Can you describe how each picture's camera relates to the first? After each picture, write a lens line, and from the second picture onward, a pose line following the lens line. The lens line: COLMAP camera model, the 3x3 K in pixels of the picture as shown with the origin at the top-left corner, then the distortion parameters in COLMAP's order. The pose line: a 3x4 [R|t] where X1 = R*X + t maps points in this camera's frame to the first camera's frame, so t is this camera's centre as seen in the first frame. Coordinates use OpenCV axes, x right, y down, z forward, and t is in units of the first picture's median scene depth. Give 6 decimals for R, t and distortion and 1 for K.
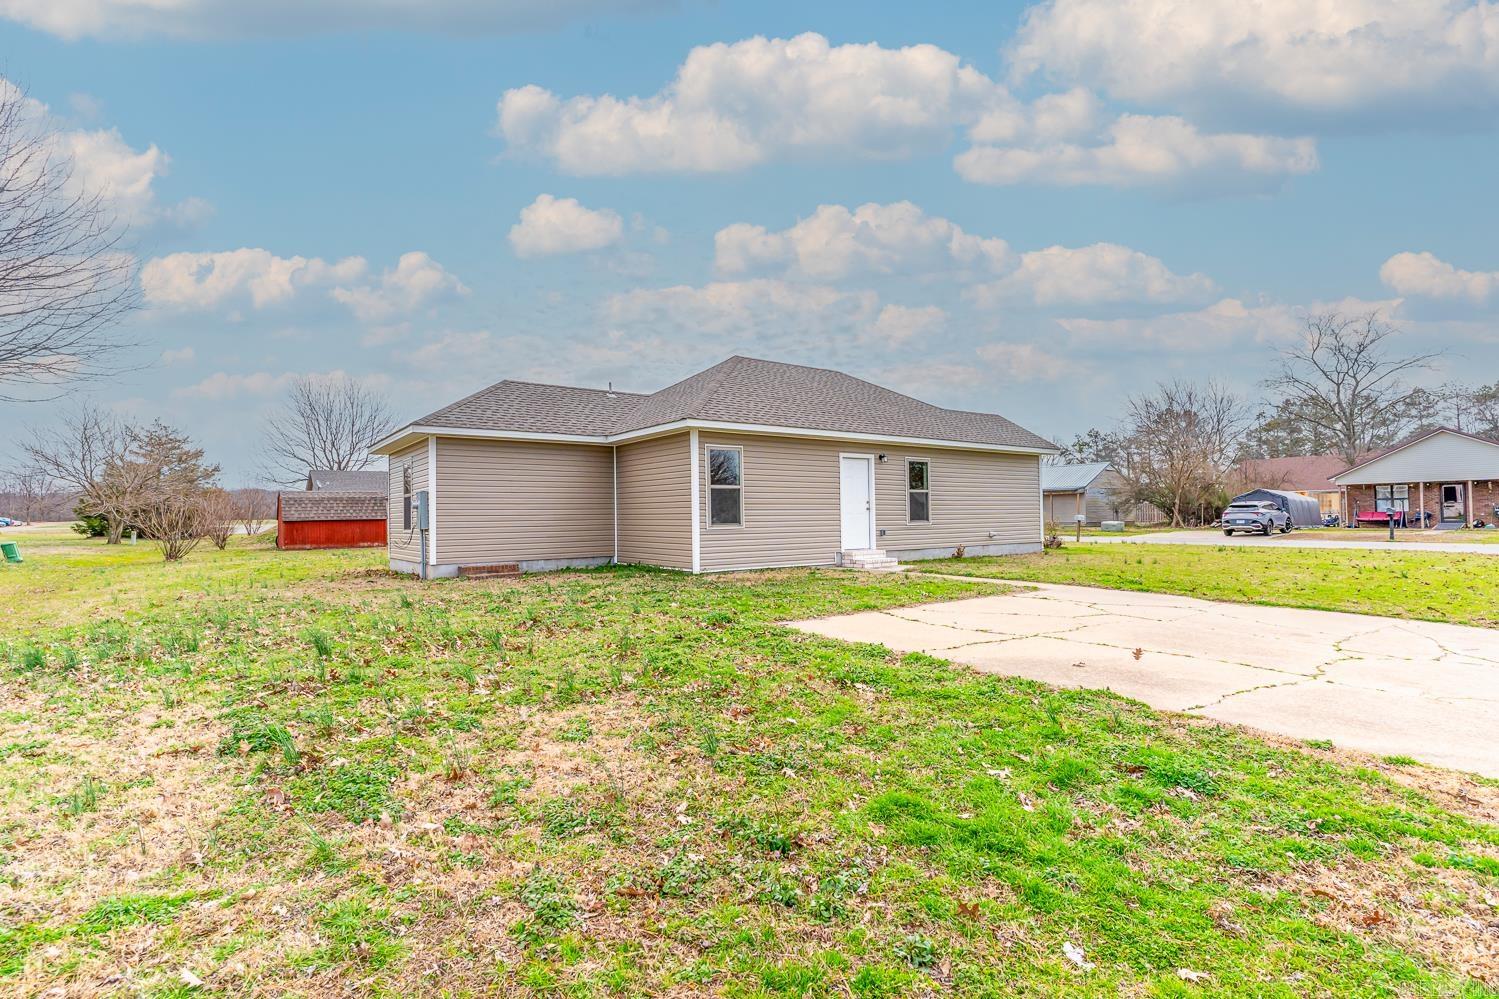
lens RADIAL K [[714.4, 0, 747.5], [0, 714.4, 499.8], [0, 0, 1]] dist [0.003675, -0.000717]
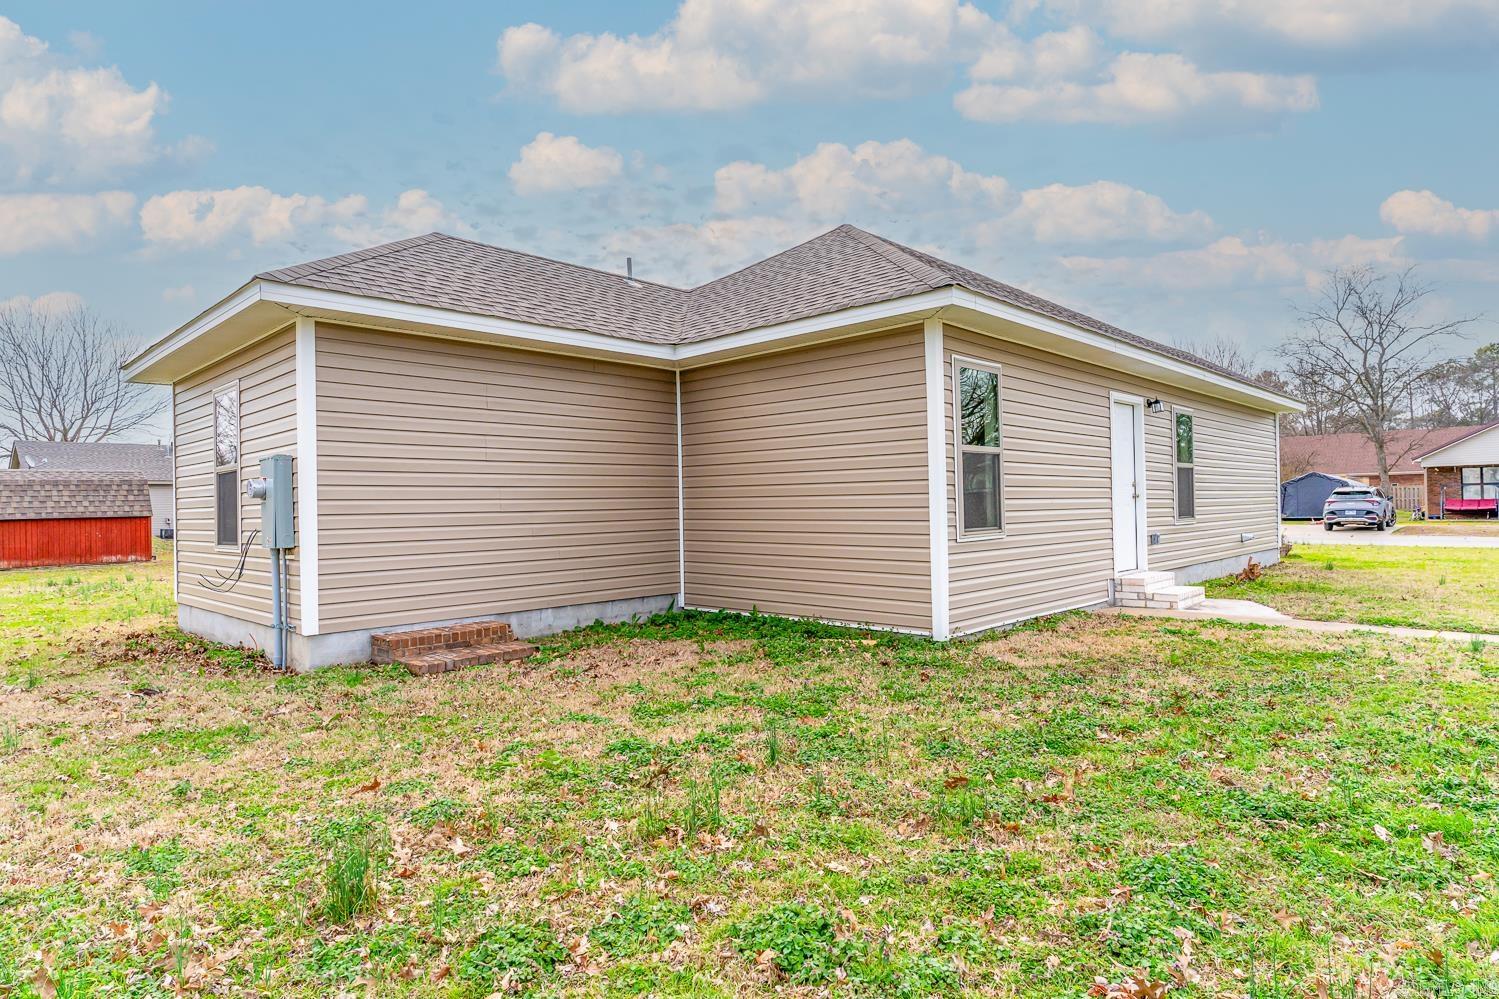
lens RADIAL K [[842.7, 0, 749.5], [0, 842.7, 499.5], [0, 0, 1]] dist [0.000097, 0.001863]
pose [[0.986989, -0.002706, 0.160763, -0.227102], [0.000408, 0.999897, 0.014324, 0.005583], [-0.160785, -0.014072, 0.986889, 0.409099]]
